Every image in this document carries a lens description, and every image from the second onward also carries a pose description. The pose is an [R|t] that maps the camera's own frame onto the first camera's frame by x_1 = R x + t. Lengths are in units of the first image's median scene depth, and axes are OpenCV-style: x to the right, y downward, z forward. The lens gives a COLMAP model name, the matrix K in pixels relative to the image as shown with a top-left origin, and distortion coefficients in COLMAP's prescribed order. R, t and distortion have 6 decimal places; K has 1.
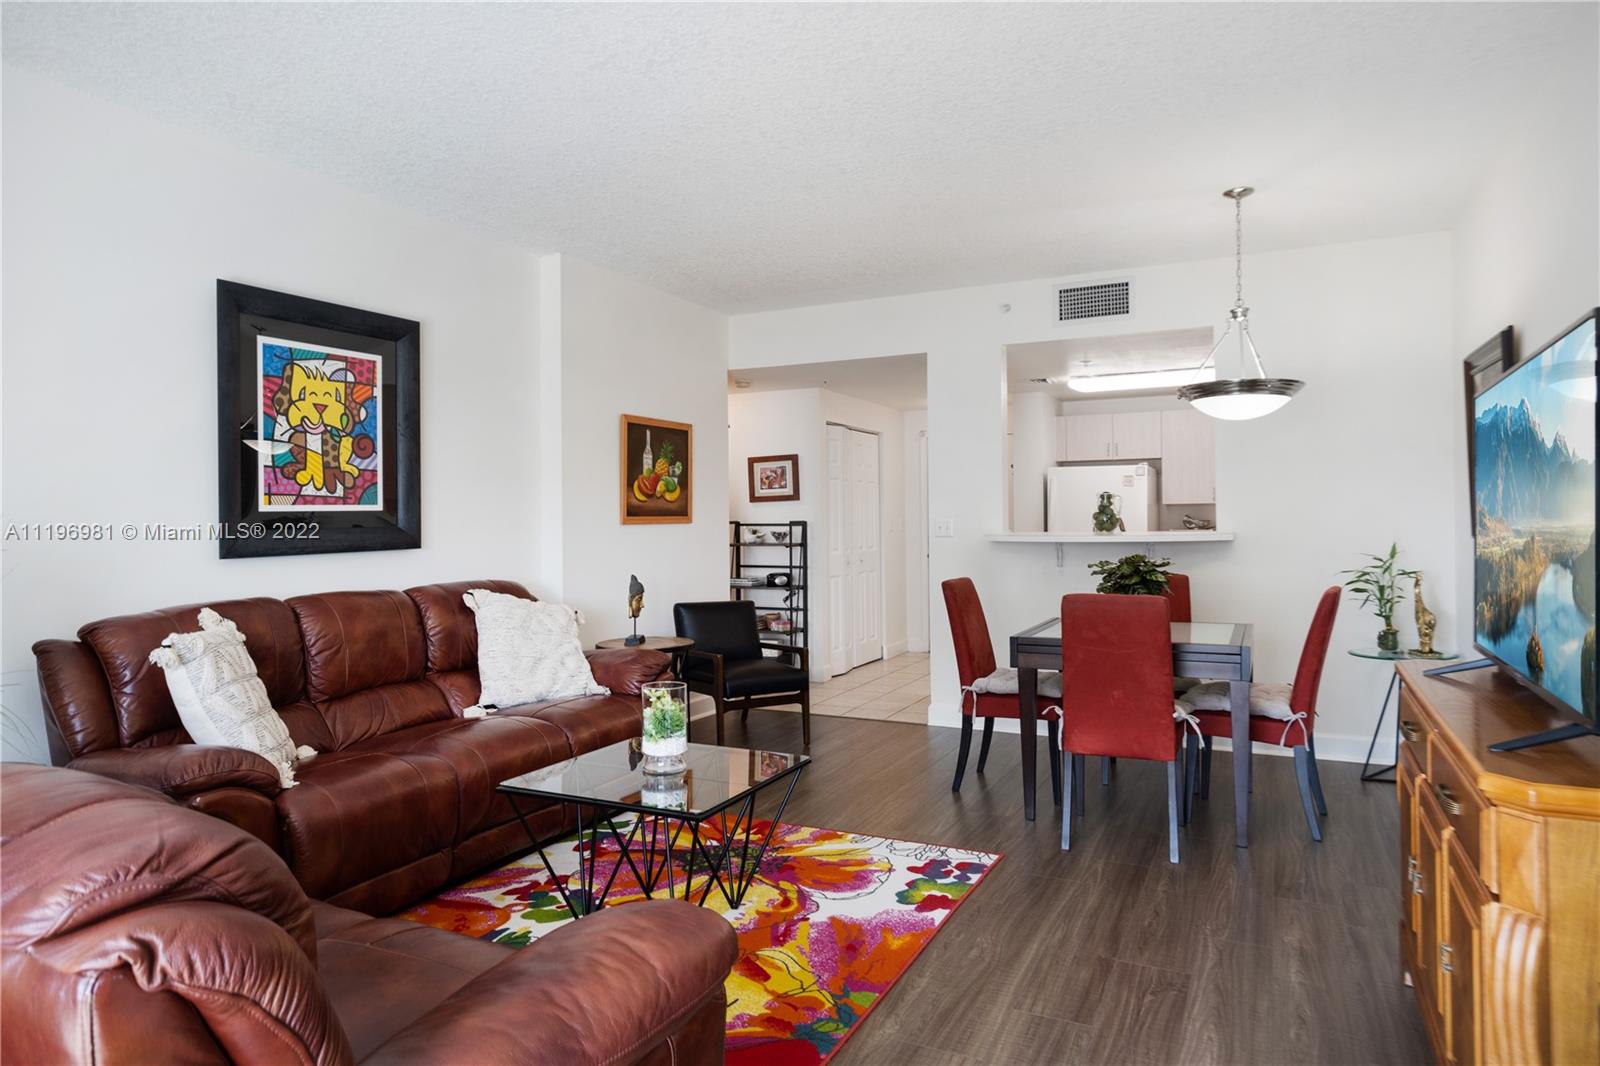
lens RADIAL K [[974.2, 0, 801.4], [0, 974.2, 521.9], [0, 0, 1]] dist [0.008420, 0.000812]
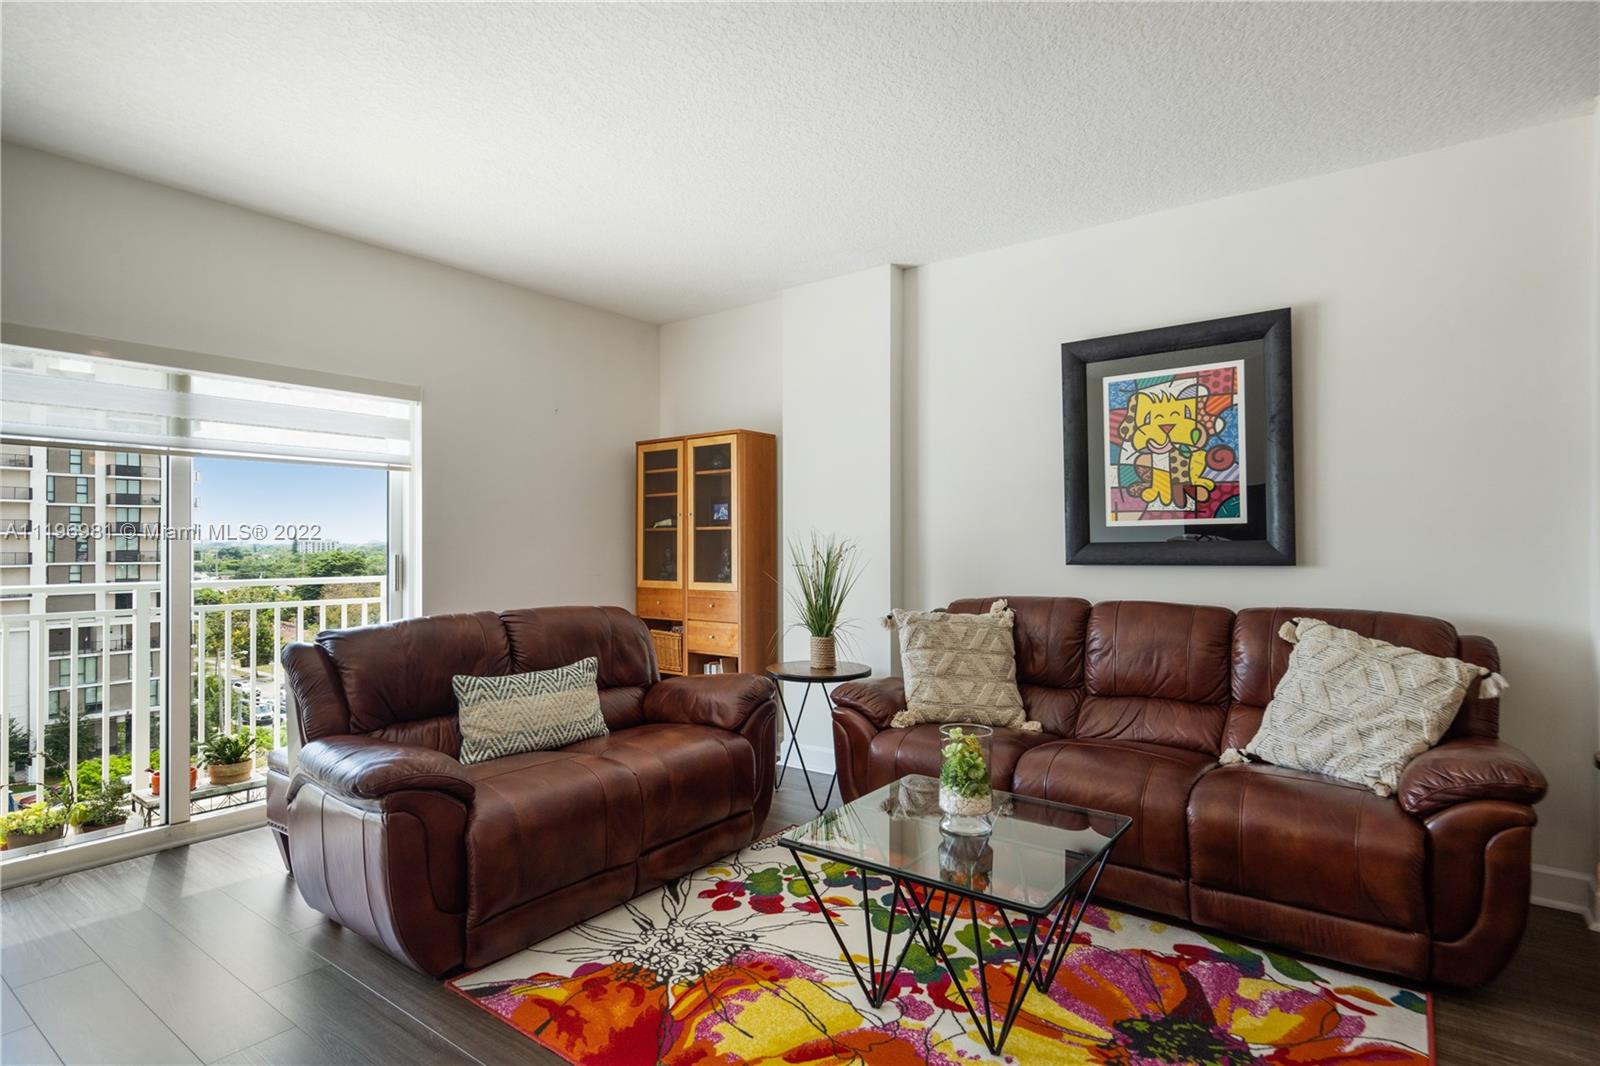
lens RADIAL K [[823.9, 0, 800.2], [0, 823.9, 541.0], [0, 0, 1]] dist [0.005030, -0.001368]
pose [[-0.194986, 0.012005, -0.980733, 0.463186], [0.001293, 0.999927, 0.011983, -0.005166], [0.980805, 0.001068, -0.194987, 0.779157]]
